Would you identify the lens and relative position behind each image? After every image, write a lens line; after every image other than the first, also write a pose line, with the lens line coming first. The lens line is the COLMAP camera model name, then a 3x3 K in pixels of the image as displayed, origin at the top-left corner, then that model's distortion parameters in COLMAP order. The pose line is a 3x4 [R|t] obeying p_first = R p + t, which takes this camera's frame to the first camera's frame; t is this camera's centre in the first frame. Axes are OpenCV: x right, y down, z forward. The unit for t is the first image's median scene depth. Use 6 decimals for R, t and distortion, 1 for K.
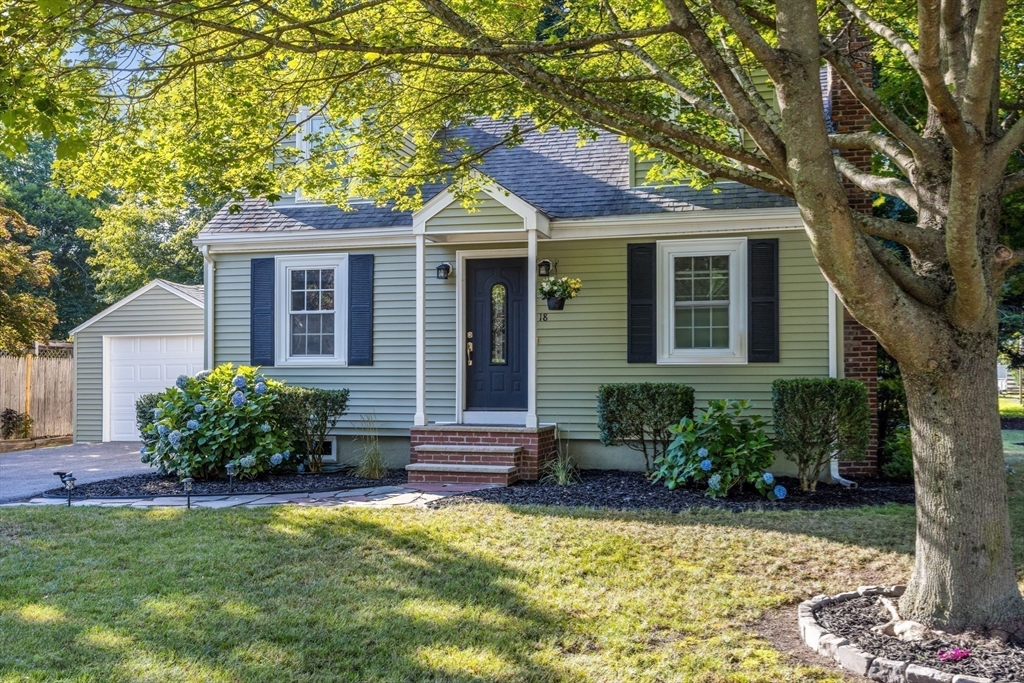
lens RADIAL K [[978.6, 0, 507.8], [0, 978.6, 379.5], [0, 0, 1]] dist [0.001367, 0.000000]
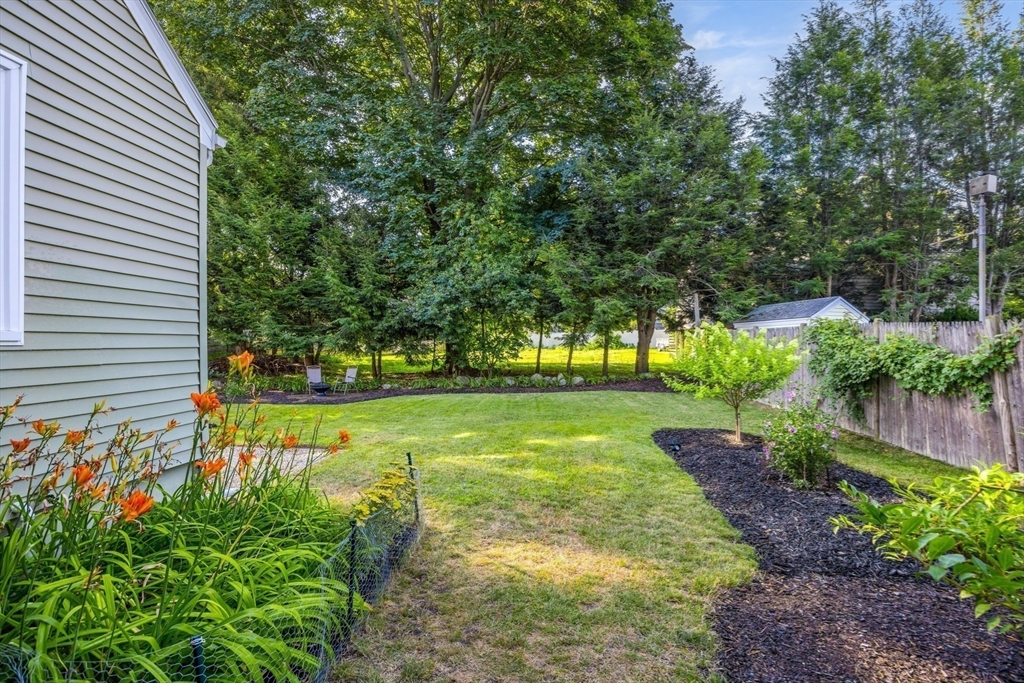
lens RADIAL K [[496.3, 0, 508.4], [0, 496.3, 342.9], [0, 0, 1]] dist [-0.010616, 0.000712]
pose [[0.989451, -0.005426, 0.144767, 0.624881], [0.003890, 0.999933, 0.010892, -0.014539], [-0.144816, -0.010214, 0.989406, 1.148141]]
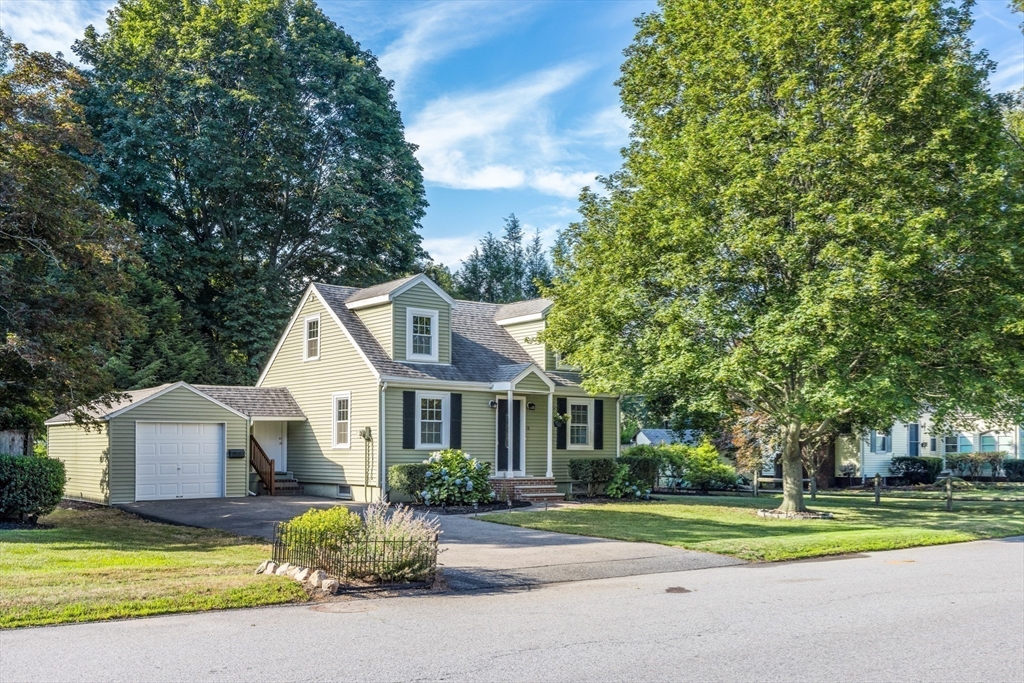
lens RADIAL K [[1000.8, 0, 513.5], [0, 1000.8, 464.4], [0, 0, 1]] dist [0.005919, 0.000000]
pose [[0.590017, -0.009754, 0.807332, -1.838854], [-0.007319, 0.999821, 0.017428, -0.020619], [-0.807358, -0.016192, 0.589840, -0.318113]]
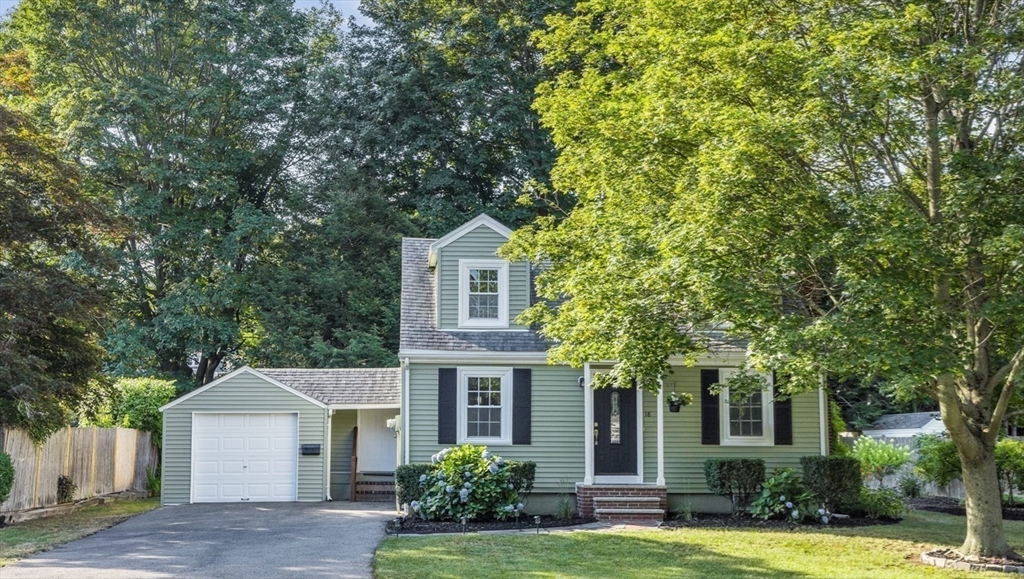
lens RADIAL K [[1233.1, 0, 487.4], [0, 1233.1, 333.9], [0, 0, 1]] dist [0.021504, 0.000000]
pose [[0.946344, 0.031027, 0.321668, -0.849768], [-0.005092, 0.996688, -0.081156, -0.030936], [-0.323121, 0.075164, 0.943368, -0.786847]]
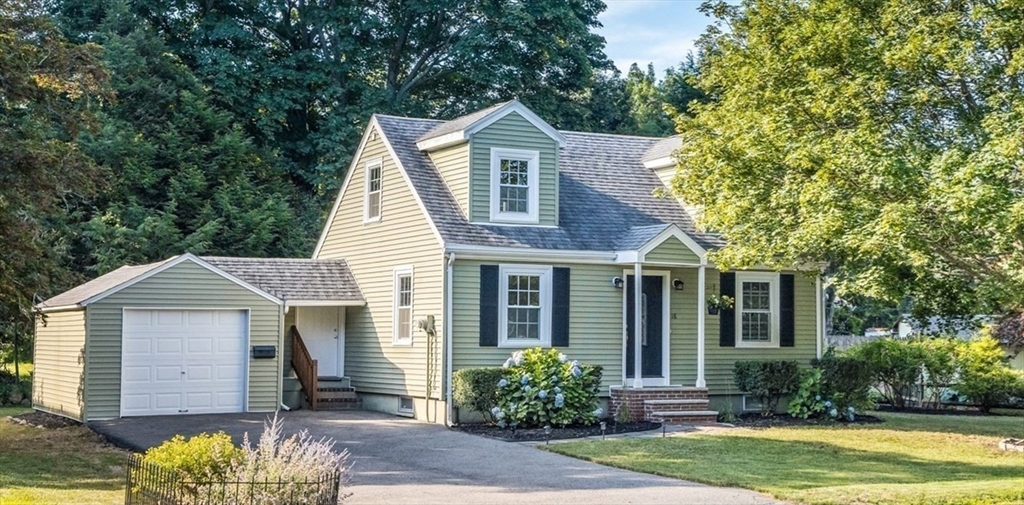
lens RADIAL K [[1468.0, 0, 624.6], [0, 1468.0, 269.0], [0, 0, 1]] dist [0.011610, 0.000000]
pose [[0.704501, 0.037099, 0.708732, -1.676818], [-0.008886, 0.999016, -0.043461, -0.037086], [-0.709647, 0.024320, 0.704137, -0.578972]]
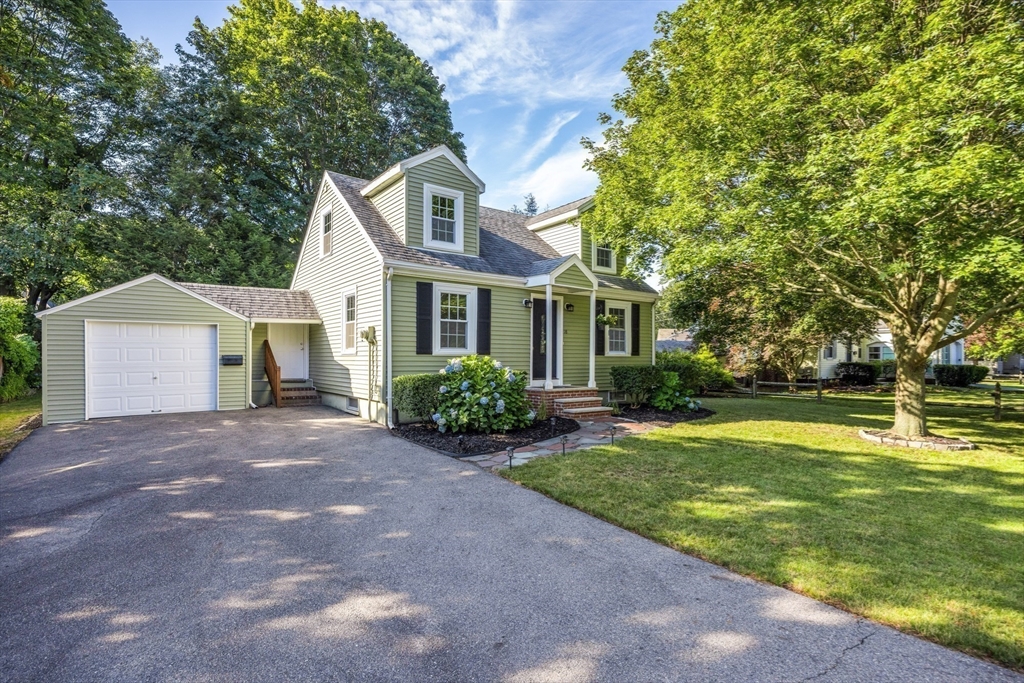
lens RADIAL K [[496.3, 0, 508.9], [0, 496.3, 363.5], [0, 0, 1]] dist [-0.010616, 0.000712]
pose [[0.614823, -0.008759, 0.788617, -0.843129], [-0.007806, 0.999822, 0.017190, -0.015518], [-0.788627, -0.016725, 0.614645, 0.473377]]
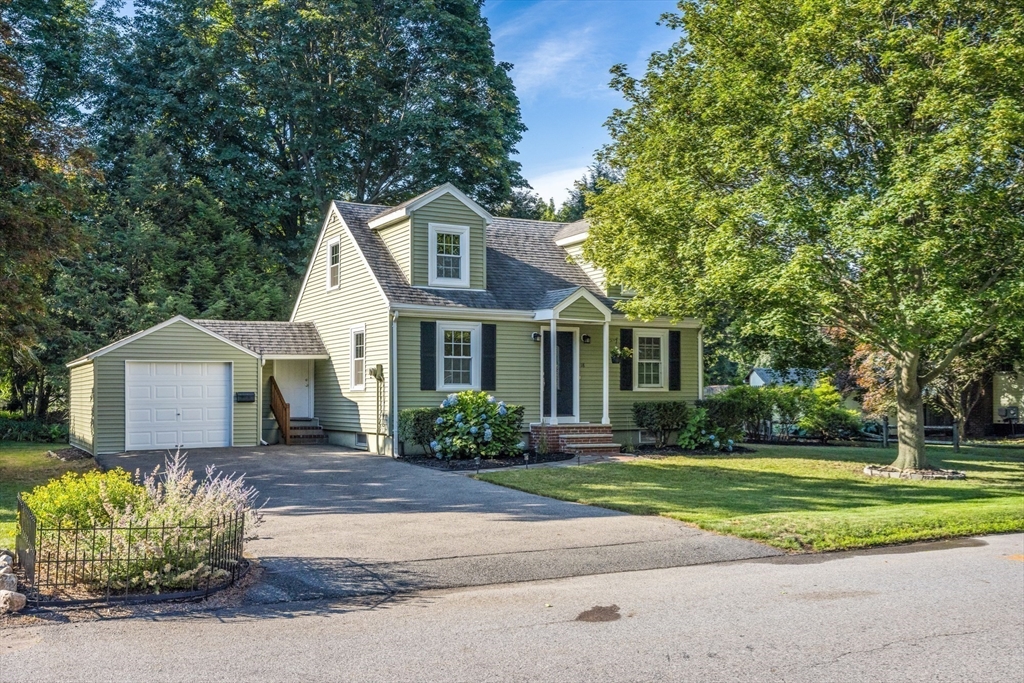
lens RADIAL K [[978.6, 0, 514.3], [0, 978.6, 404.1], [0, 0, 1]] dist [0.001367, 0.000000]
pose [[0.717711, -0.006903, 0.696307, -1.364741], [-0.001979, 0.999927, 0.011953, -0.011866], [-0.696338, -0.009957, 0.717645, -0.244553]]
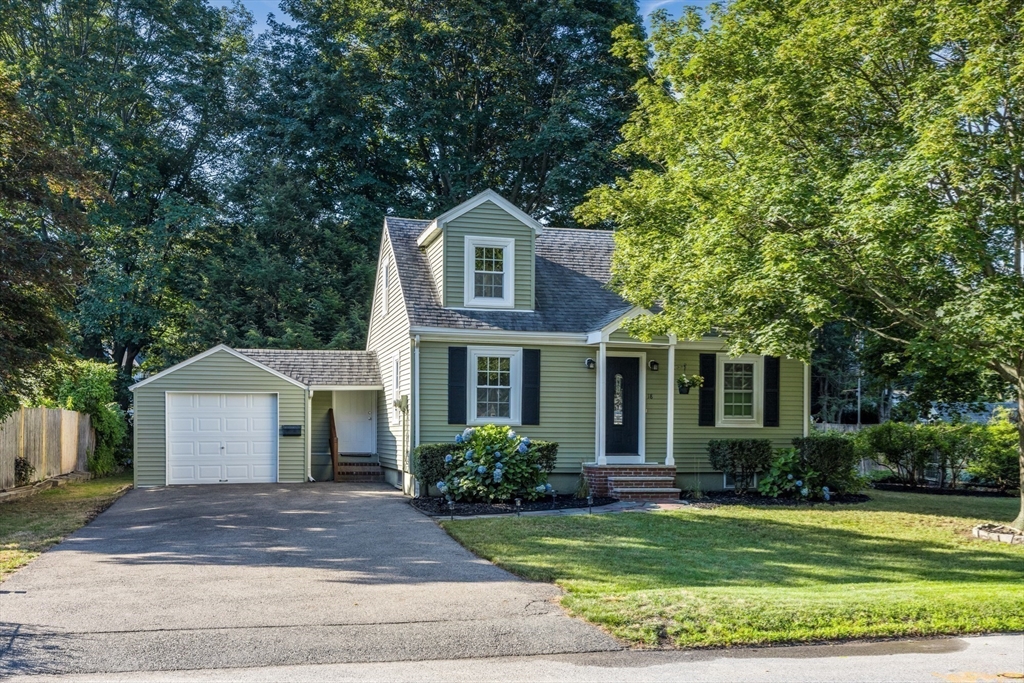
lens RADIAL K [[1000.8, 0, 509.8], [0, 1000.8, 460.2], [0, 0, 1]] dist [0.005919, 0.000000]
pose [[0.868449, -0.007836, 0.495716, -0.979921], [-0.009304, 0.999441, 0.032098, -0.009997], [-0.495691, -0.032488, 0.867891, -0.305703]]
